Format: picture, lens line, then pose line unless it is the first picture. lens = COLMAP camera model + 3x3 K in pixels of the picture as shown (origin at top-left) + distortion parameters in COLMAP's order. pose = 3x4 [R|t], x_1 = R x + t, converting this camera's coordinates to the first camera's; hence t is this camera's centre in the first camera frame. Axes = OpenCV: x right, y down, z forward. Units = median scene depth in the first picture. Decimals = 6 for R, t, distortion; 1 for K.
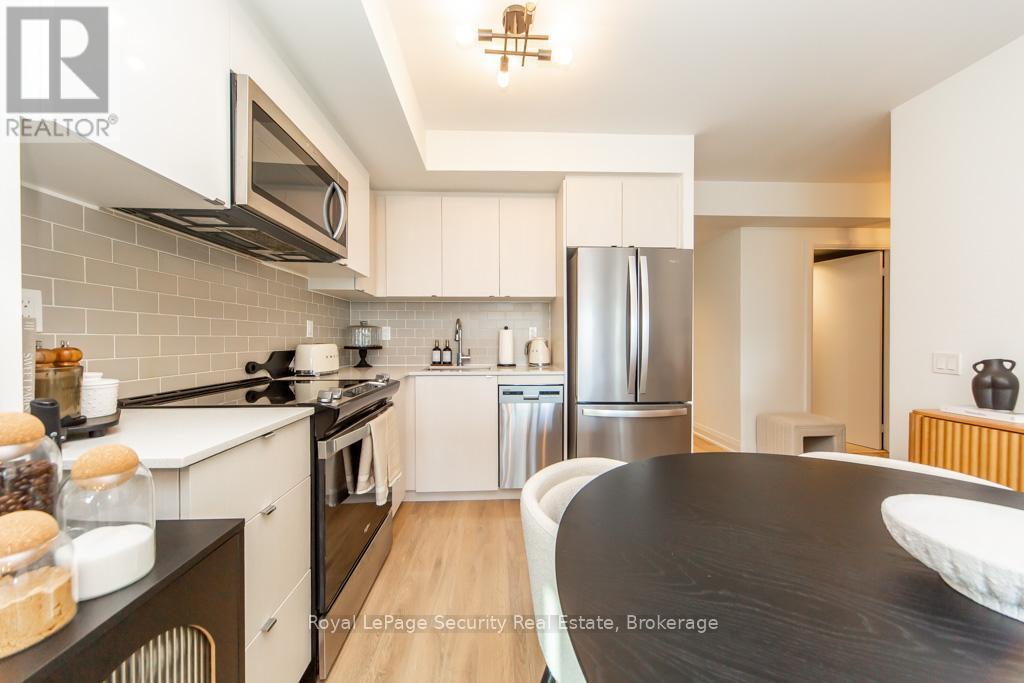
lens RADIAL K [[355.9, 0, 509.8], [0, 355.9, 342.5], [0, 0, 1]] dist [0.000960, -0.000086]
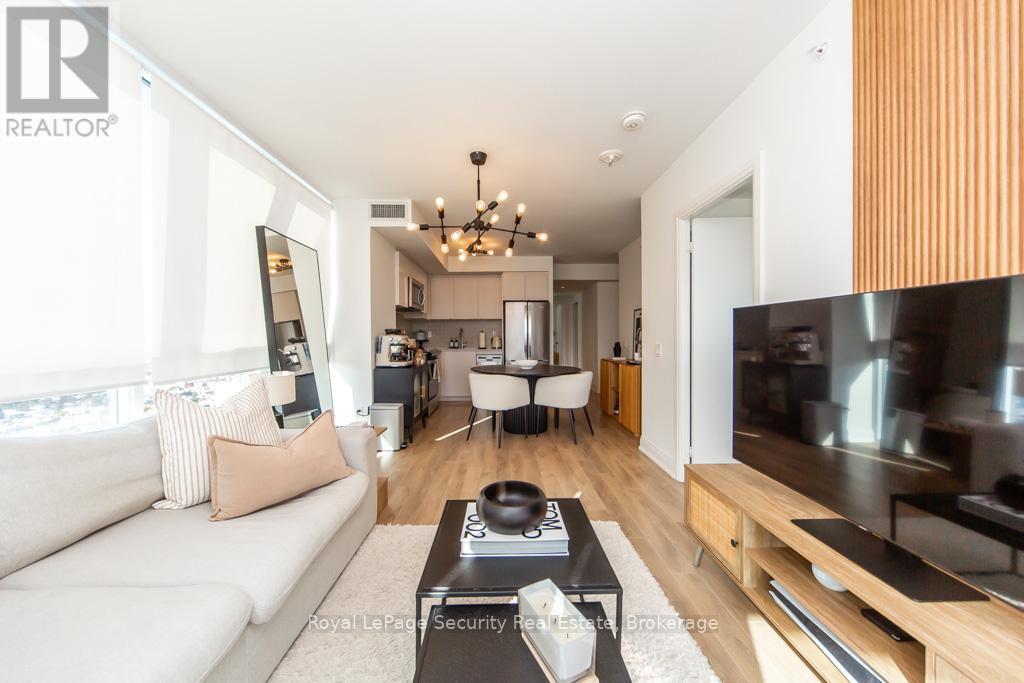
lens RADIAL K [[355.9, 0, 510.8], [0, 355.9, 338.7], [0, 0, 1]] dist [0.000960, -0.000086]
pose [[0.999793, -0.009972, -0.017751, 0.221202], [0.009959, 0.999950, -0.000859, 0.007727], [0.017758, 0.000682, 0.999842, -1.315520]]
